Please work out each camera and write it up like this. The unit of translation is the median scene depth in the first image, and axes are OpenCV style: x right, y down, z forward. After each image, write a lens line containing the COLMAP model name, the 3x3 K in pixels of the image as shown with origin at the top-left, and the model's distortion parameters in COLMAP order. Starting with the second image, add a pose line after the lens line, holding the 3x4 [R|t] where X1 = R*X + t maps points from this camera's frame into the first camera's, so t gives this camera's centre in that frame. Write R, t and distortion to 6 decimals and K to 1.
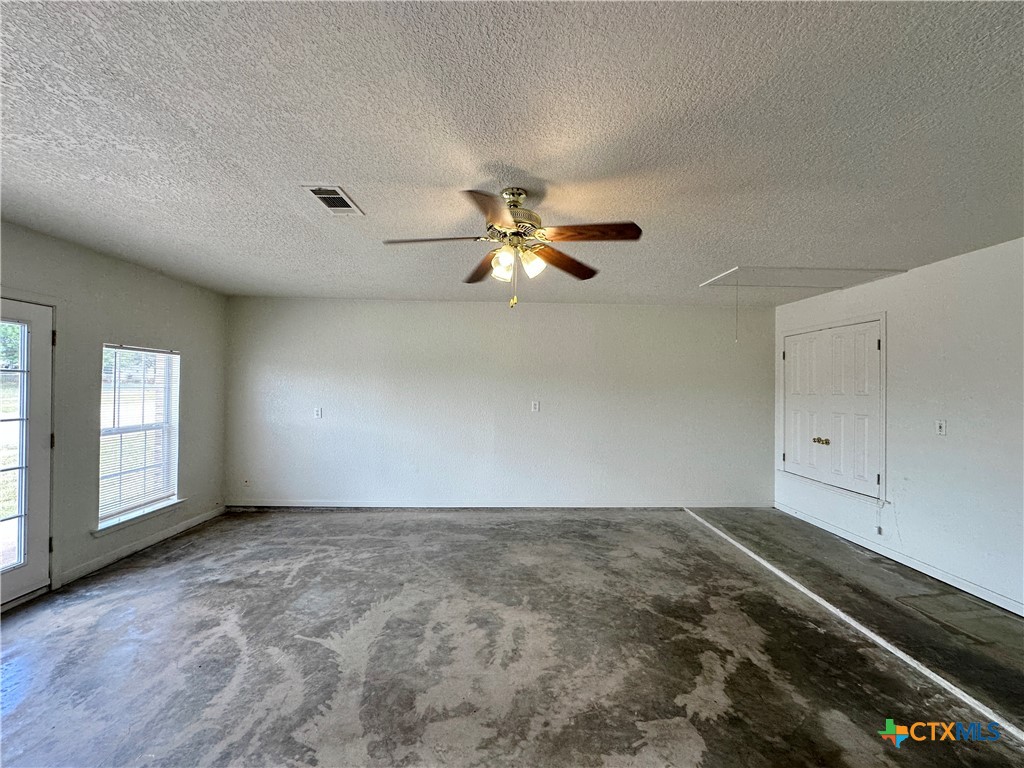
lens RADIAL K [[408.2, 0, 513.1], [0, 408.2, 376.1], [0, 0, 1]] dist [-0.000175, -0.000236]
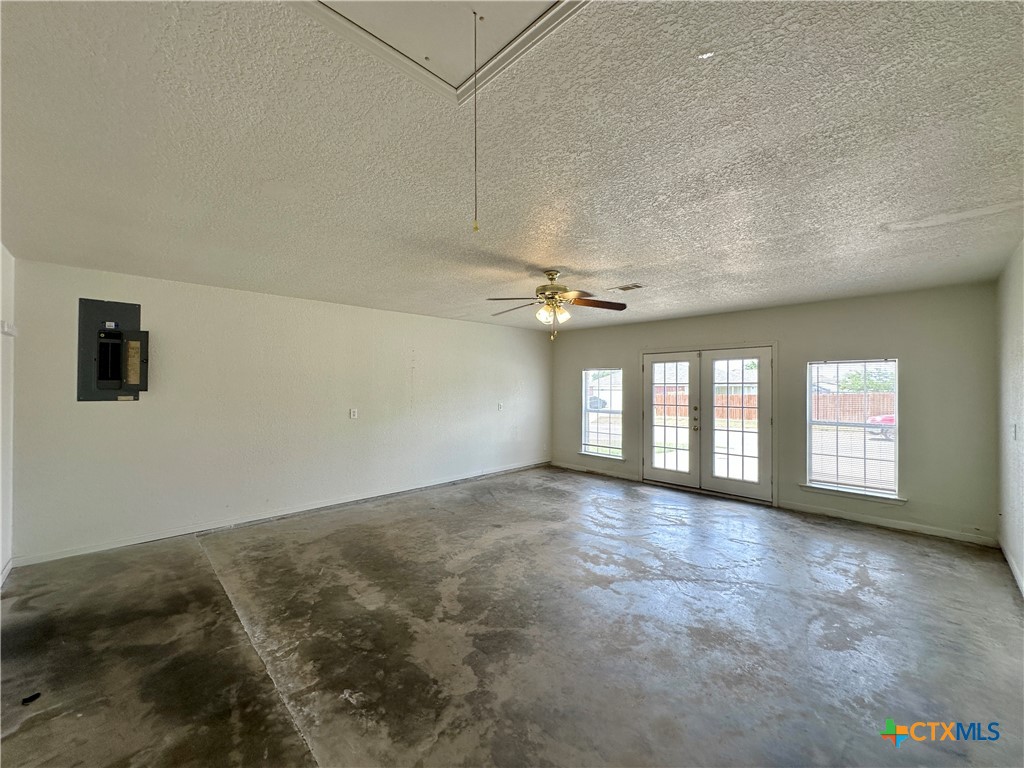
lens RADIAL K [[408.2, 0, 515.1], [0, 408.2, 380.8], [0, 0, 1]] dist [-0.000175, -0.000236]
pose [[-0.734985, -0.024137, -0.677654, 0.943154], [0.012172, 0.998736, -0.048775, 0.055931], [0.677974, -0.044097, -0.733762, 1.618926]]
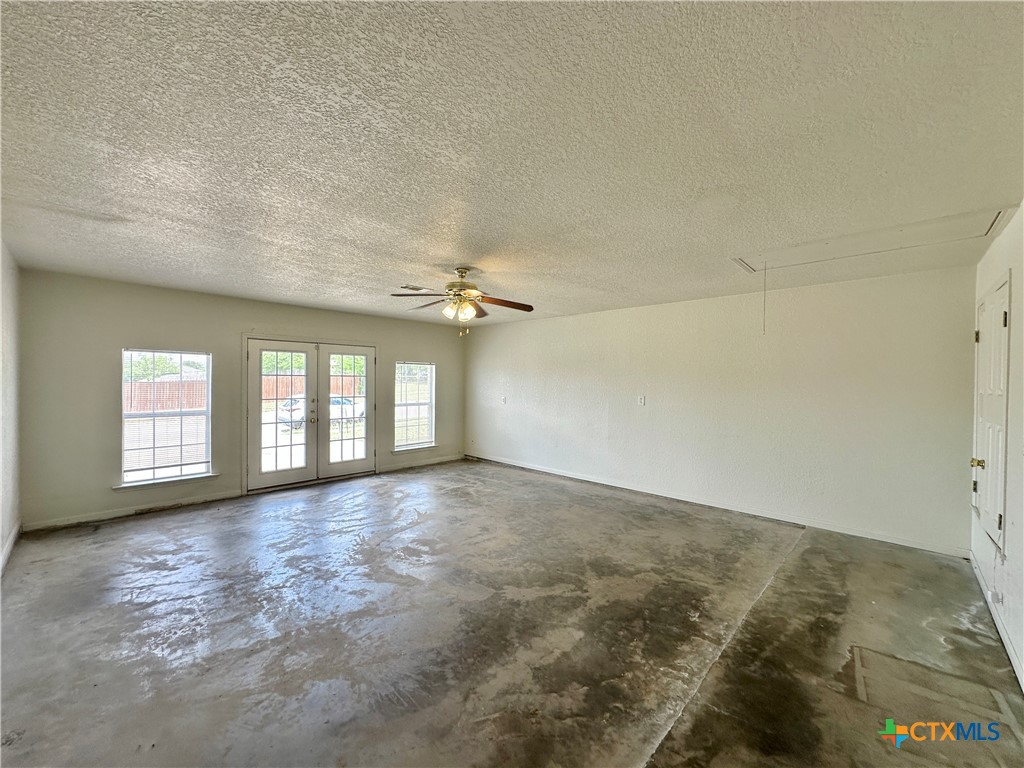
lens RADIAL K [[408.2, 0, 510.6], [0, 408.2, 381.7], [0, 0, 1]] dist [-0.000175, -0.000236]
pose [[0.701610, -0.001111, -0.712560, 1.036026], [0.021046, 0.999595, 0.019165, -0.009191], [0.712250, -0.028443, 0.701349, -0.039541]]
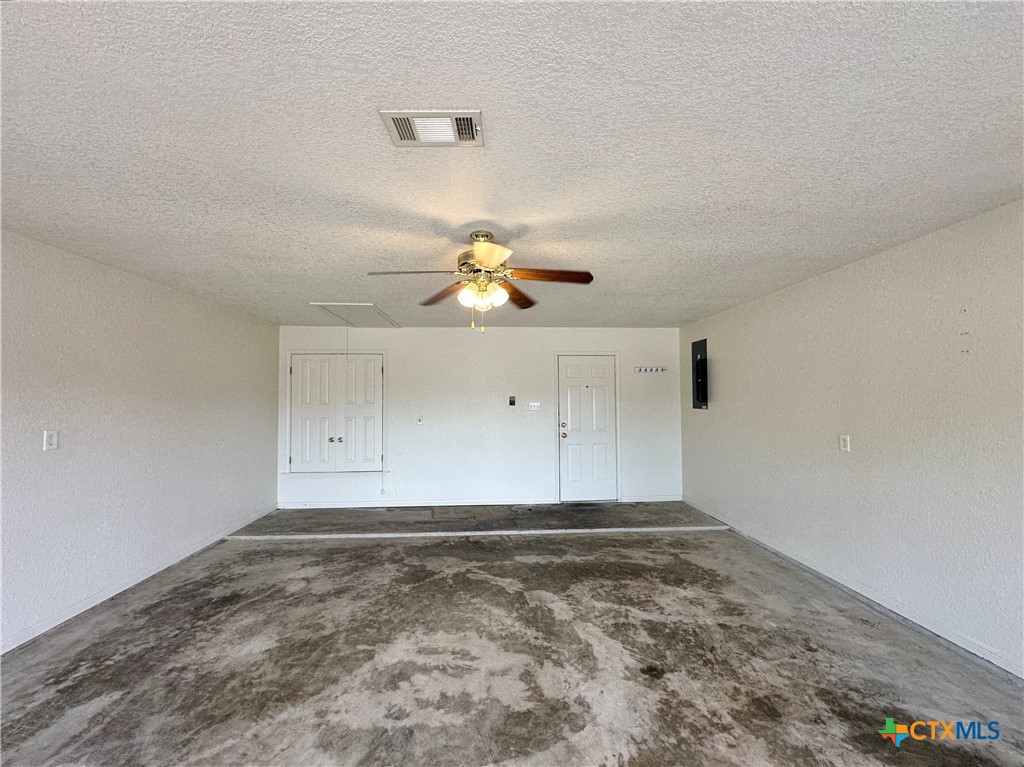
lens RADIAL K [[408.2, 0, 513.5], [0, 408.2, 382.4], [0, 0, 1]] dist [-0.000175, -0.000236]
pose [[-0.030314, 0.034094, 0.998959, -0.875379], [-0.028428, 0.998984, -0.034958, 0.000856], [-0.999136, -0.029458, -0.029314, 0.723416]]
